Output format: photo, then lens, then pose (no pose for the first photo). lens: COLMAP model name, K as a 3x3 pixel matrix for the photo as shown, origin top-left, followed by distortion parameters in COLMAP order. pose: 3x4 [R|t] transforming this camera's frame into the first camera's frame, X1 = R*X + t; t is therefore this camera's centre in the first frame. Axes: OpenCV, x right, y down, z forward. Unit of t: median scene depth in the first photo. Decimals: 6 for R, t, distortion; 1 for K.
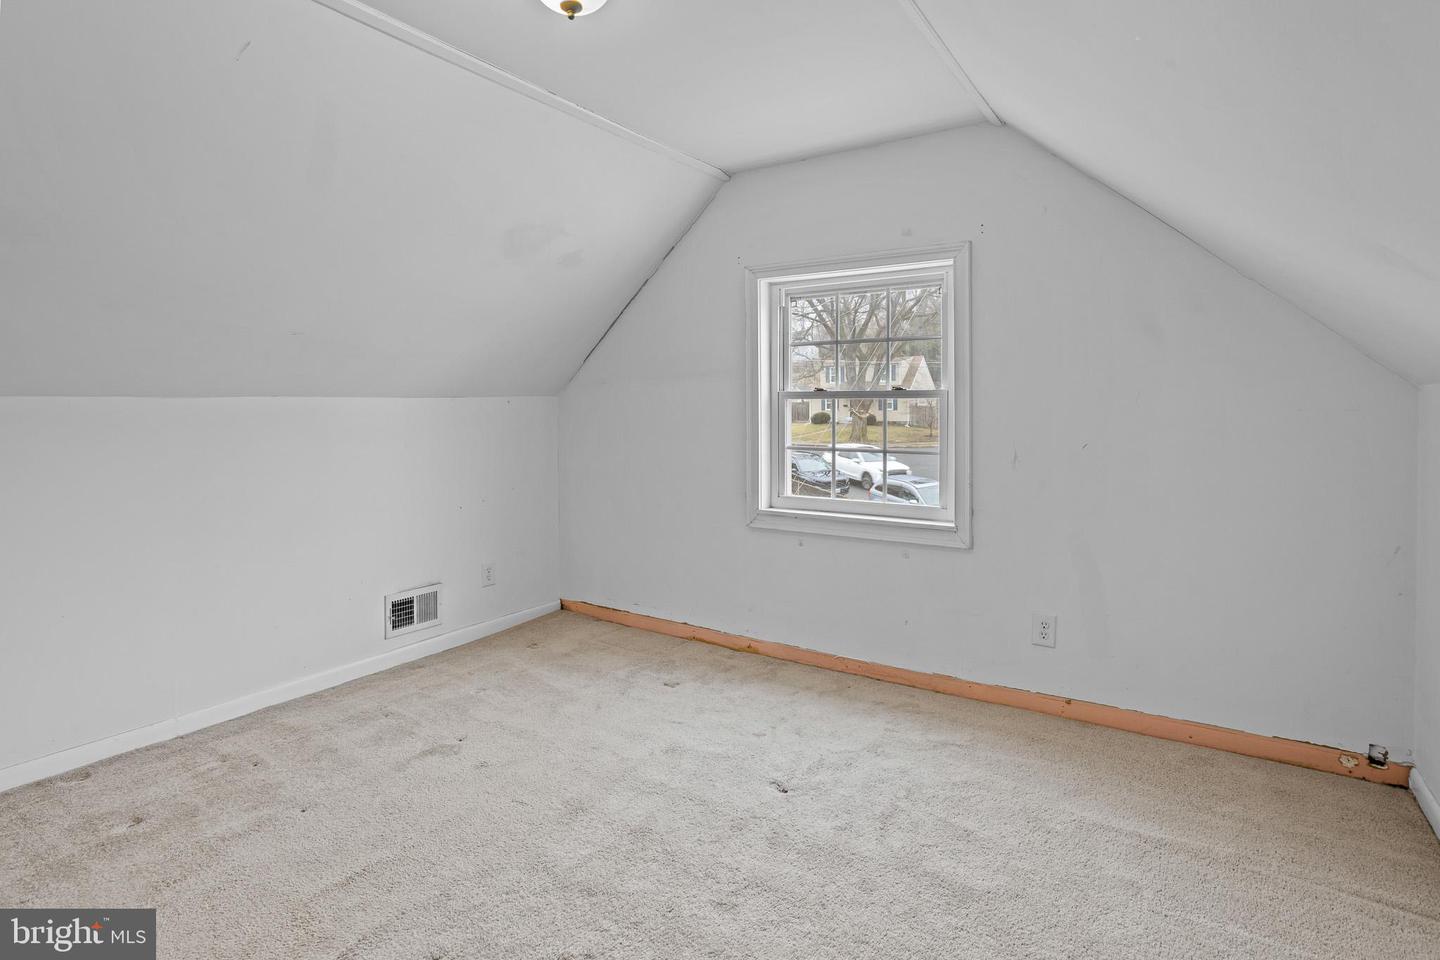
lens RADIAL K [[724.0, 0, 718.9], [0, 724.0, 429.0], [0, 0, 1]] dist [-0.047041, 0.029683]
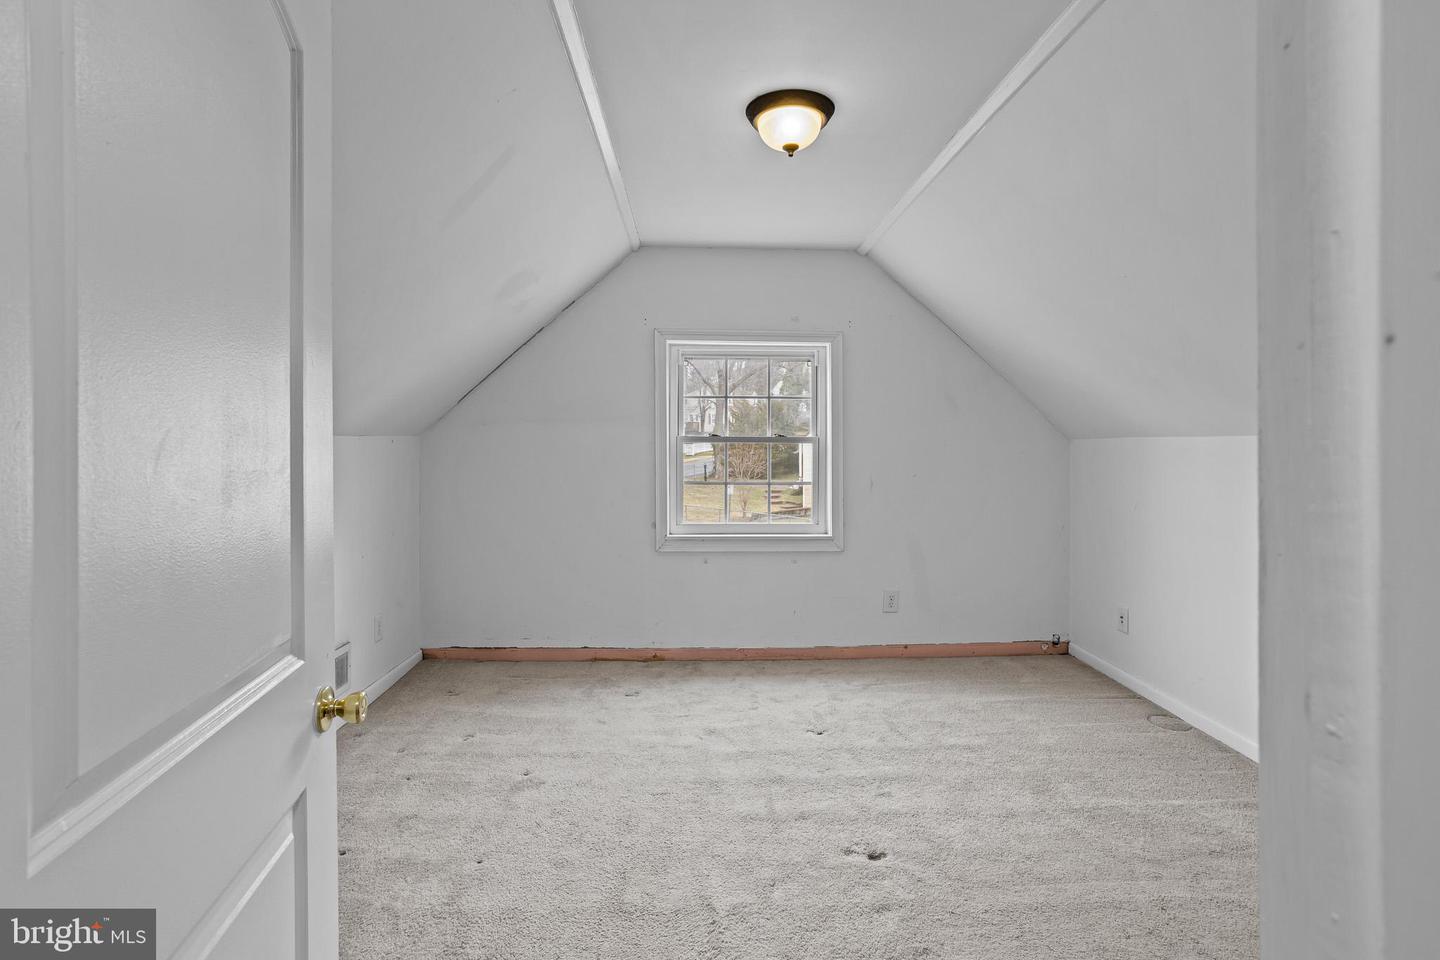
lens RADIAL K [[707.3, 0, 716.3], [0, 707.3, 468.7], [0, 0, 1]] dist [-0.046676, 0.030084]
pose [[0.811506, -0.007454, 0.584296, -0.642825], [0.010925, 0.999937, -0.002416, 0.006321], [-0.584241, 0.008344, 0.811537, 0.028479]]
